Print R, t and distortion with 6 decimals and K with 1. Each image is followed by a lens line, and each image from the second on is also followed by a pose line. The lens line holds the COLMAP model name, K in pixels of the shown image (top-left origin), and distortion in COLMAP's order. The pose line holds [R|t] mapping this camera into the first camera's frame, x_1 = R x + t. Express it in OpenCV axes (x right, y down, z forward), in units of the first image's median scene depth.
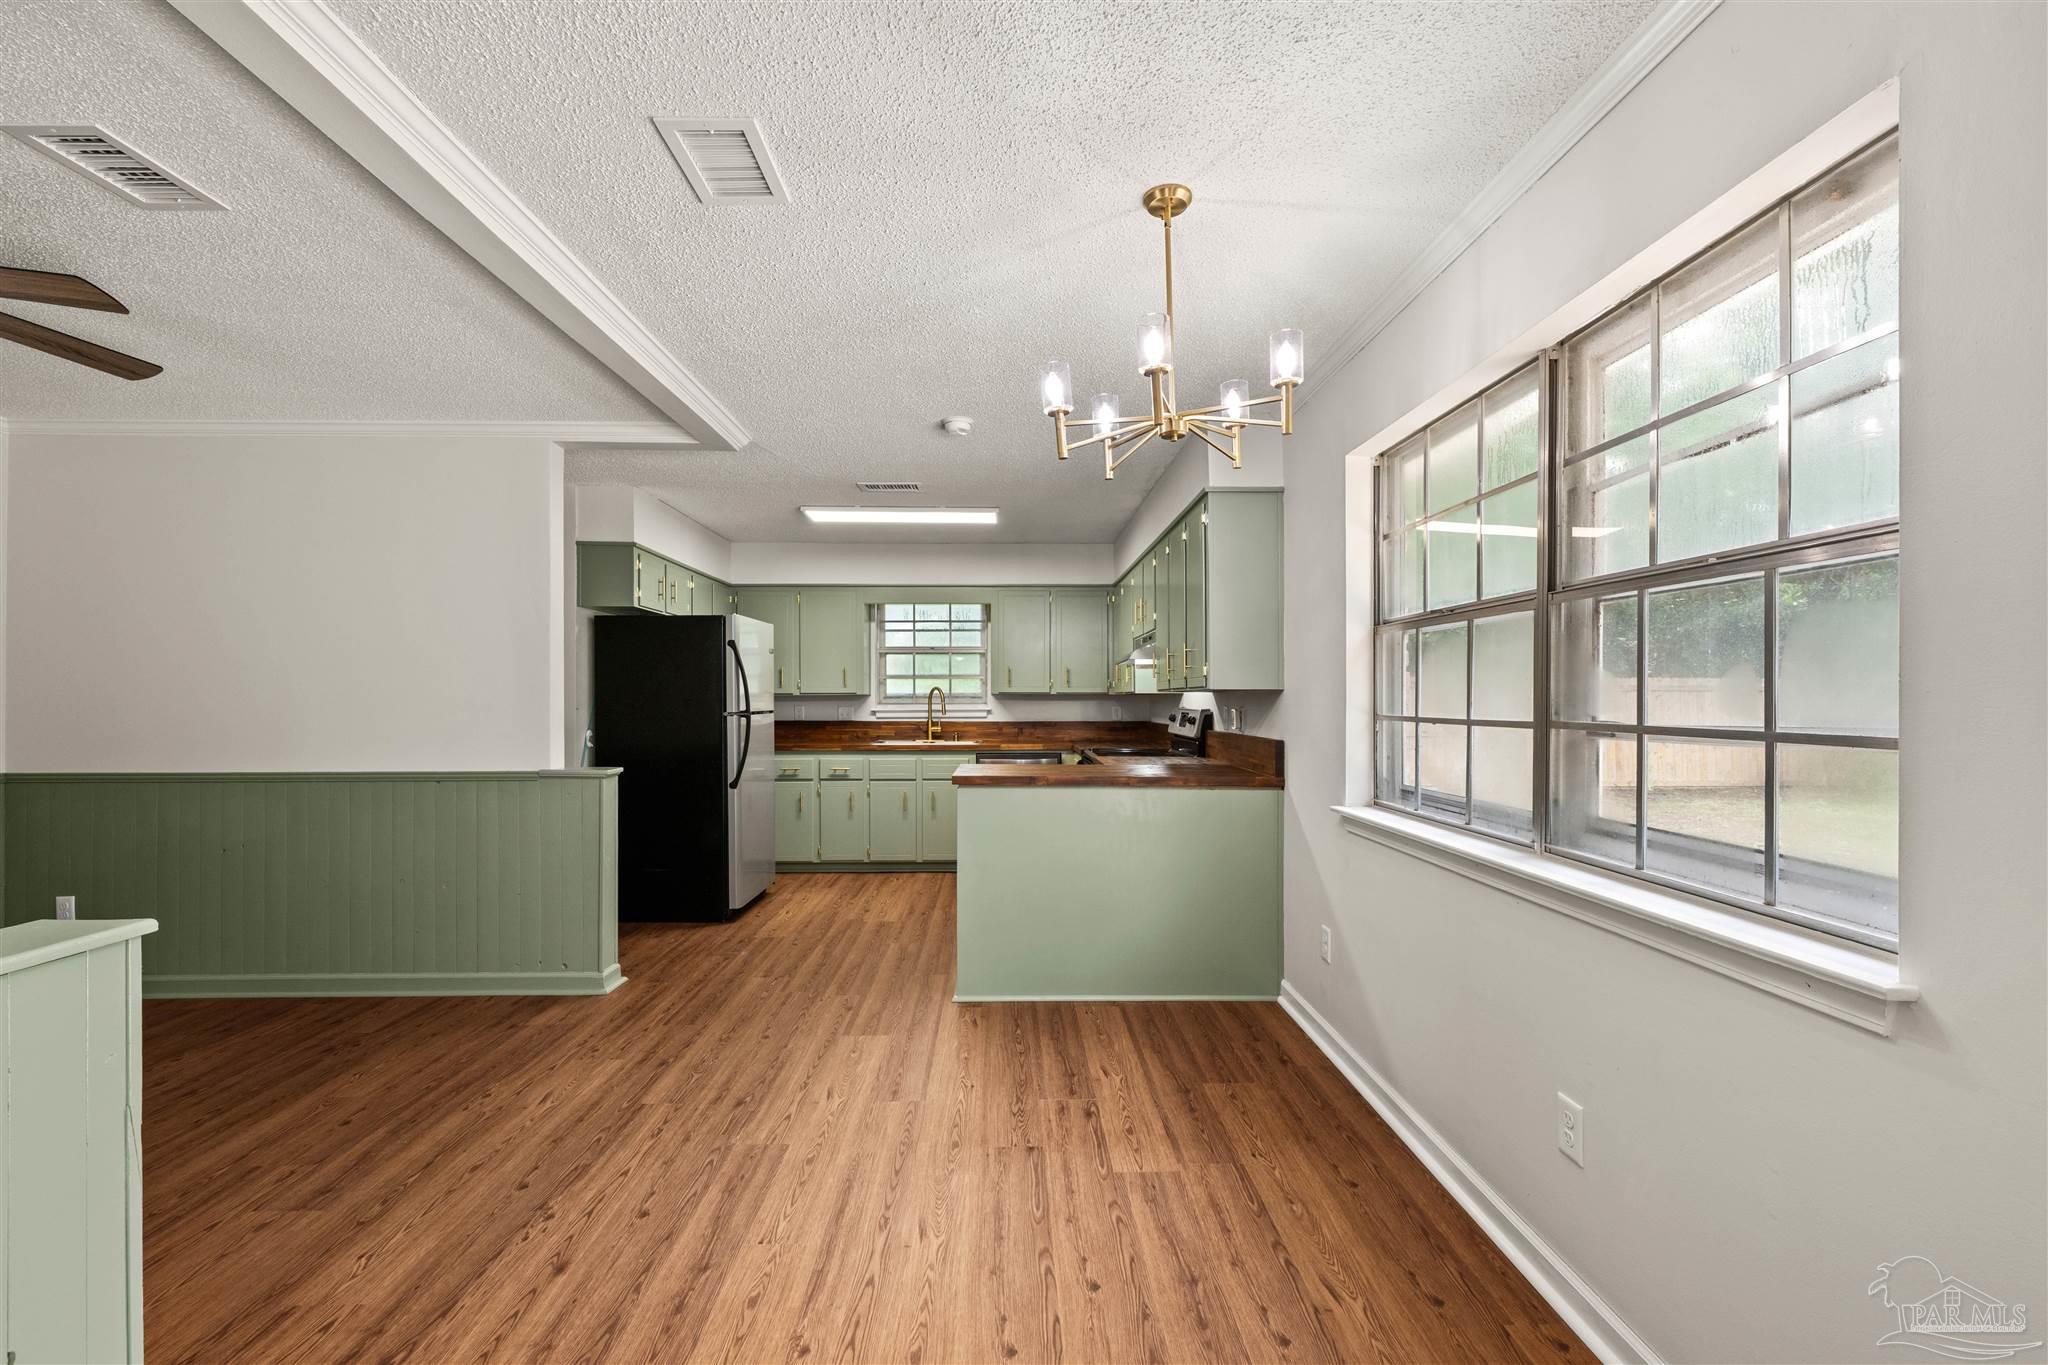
lens RADIAL K [[888.5, 0, 1021.7], [0, 888.5, 697.9], [0, 0, 1]] dist [0.002137, -0.000066]
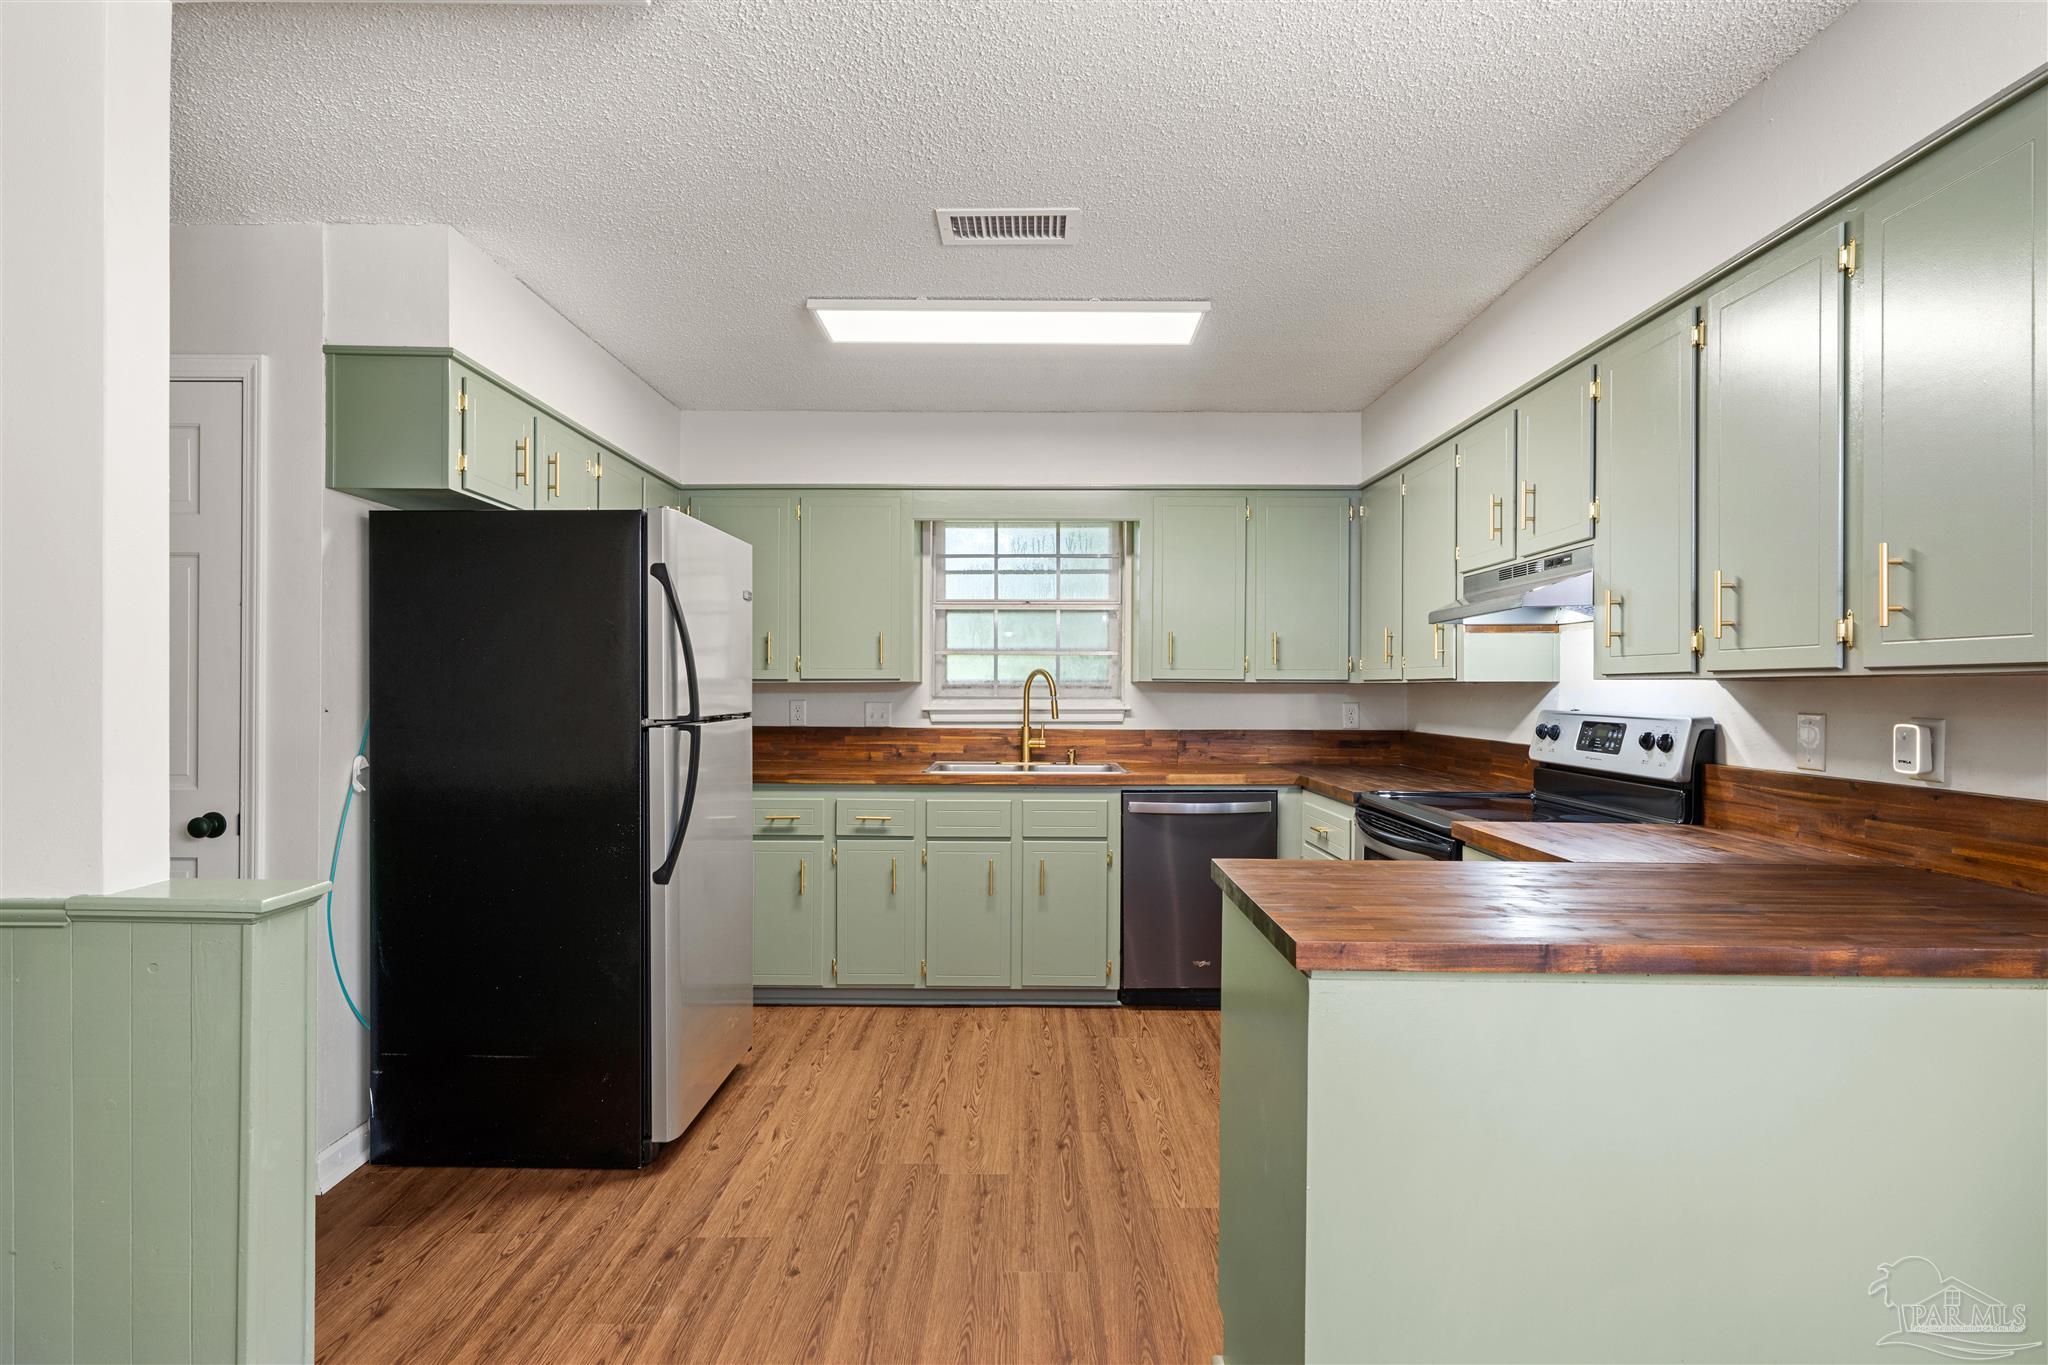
lens RADIAL K [[1045.1, 0, 1026.6], [0, 1045.1, 677.7], [0, 0, 1]] dist [-0.007389, -0.000511]
pose [[0.999727, 0.003410, -0.023128, -0.118530], [-0.003586, 0.999965, -0.007599, -0.002173], [0.023101, 0.007679, 0.999704, 0.447245]]
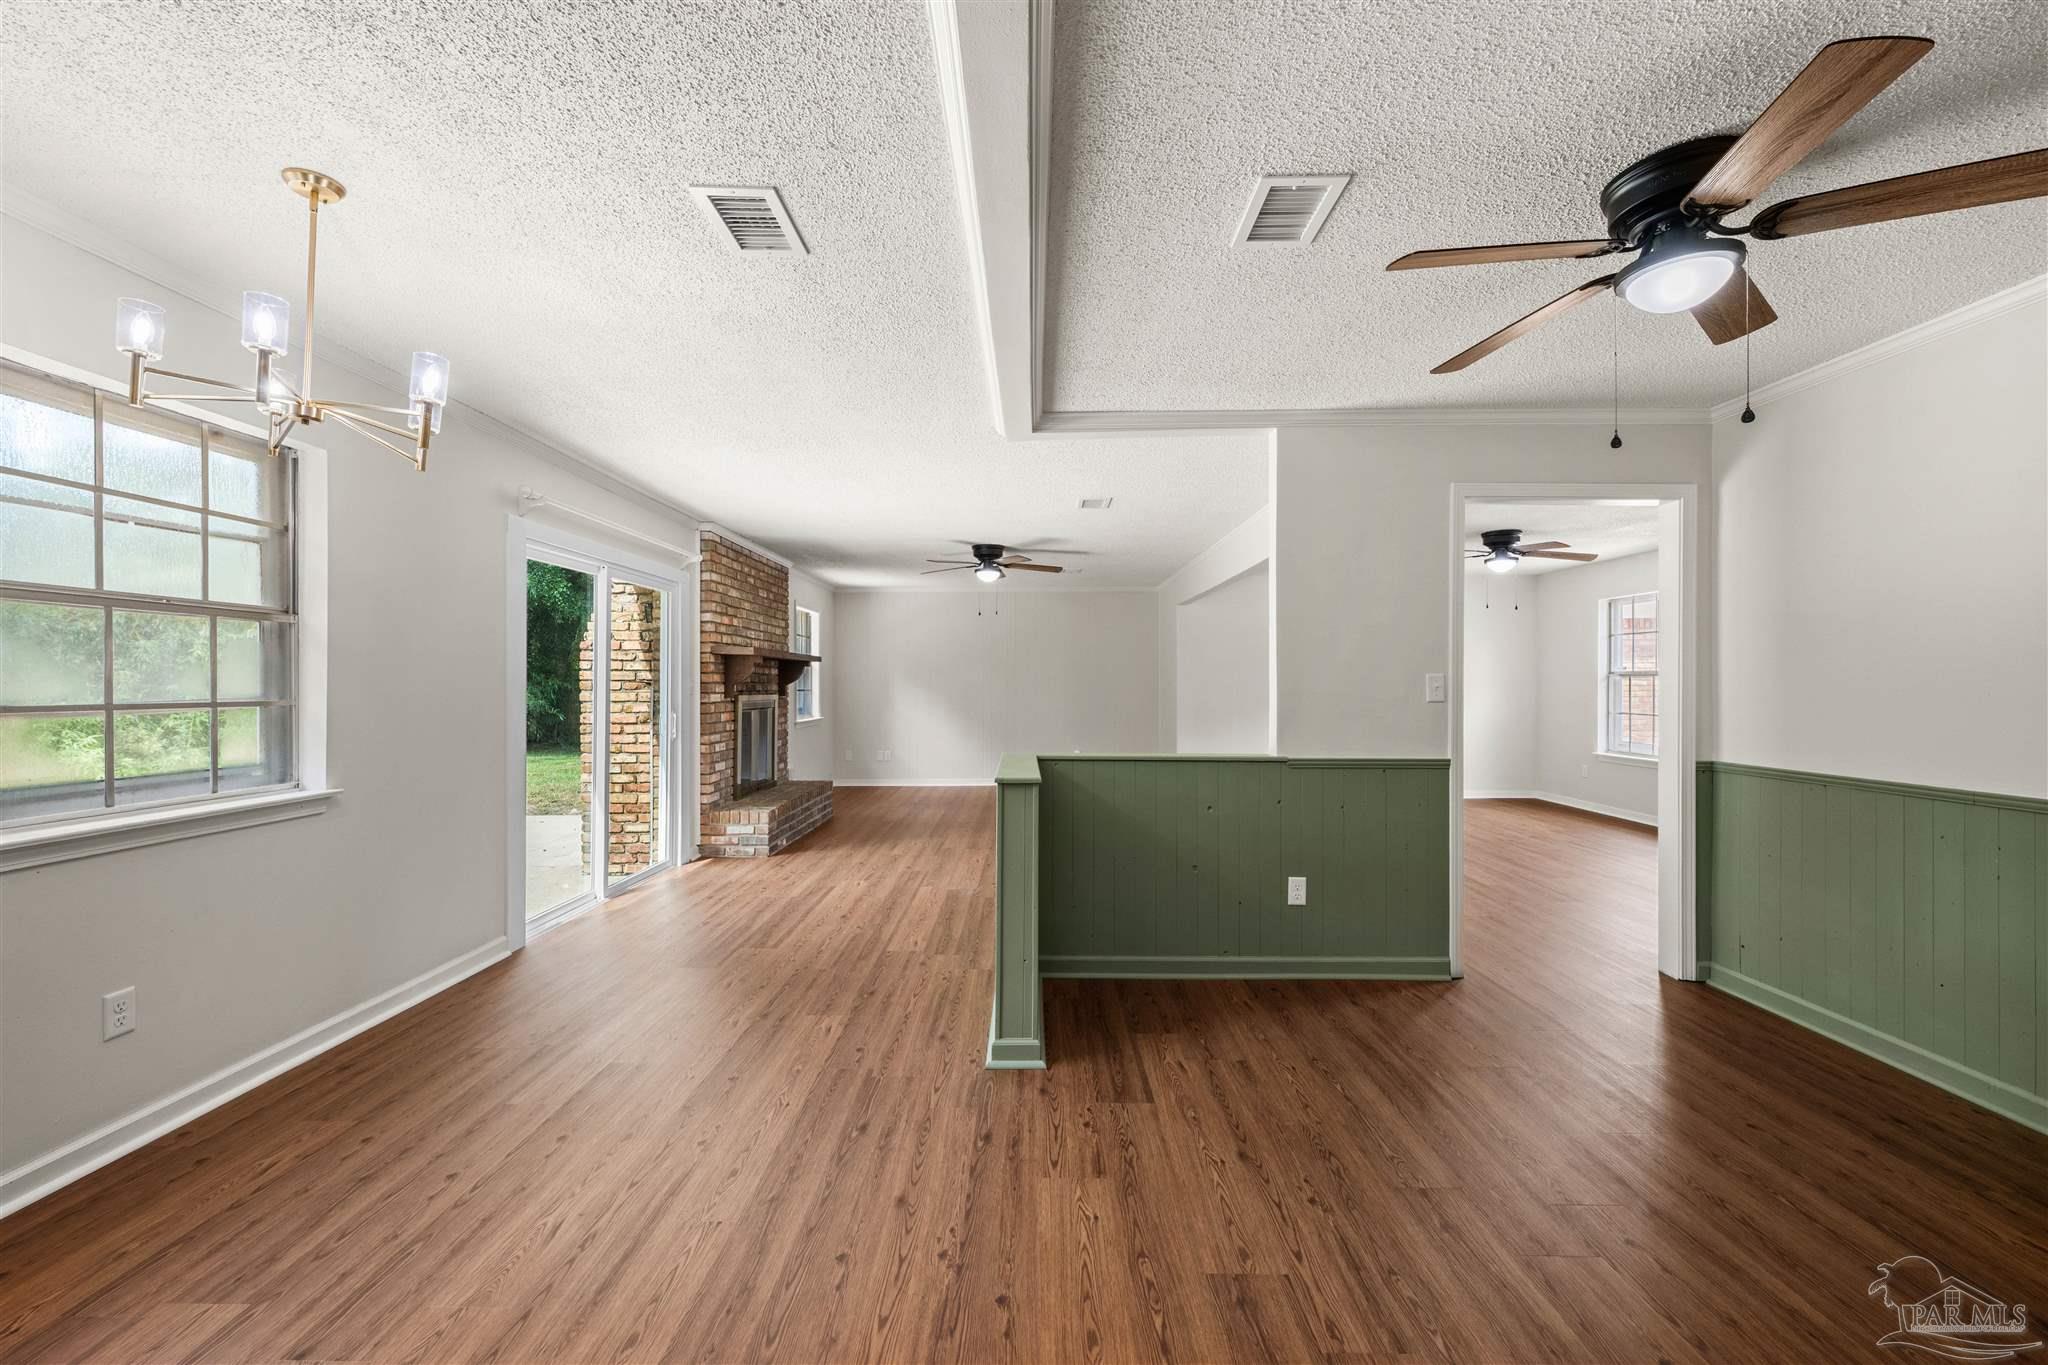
lens RADIAL K [[836.9, 0, 1020.9], [0, 836.9, 682.3], [0, 0, 1]] dist [-0.001503, -0.000106]
pose [[-0.999449, -0.000694, 0.033199, -0.264717], [-0.000695, 1.000000, -0.000023, -0.002045], [-0.033199, -0.000046, -0.999449, 0.768942]]
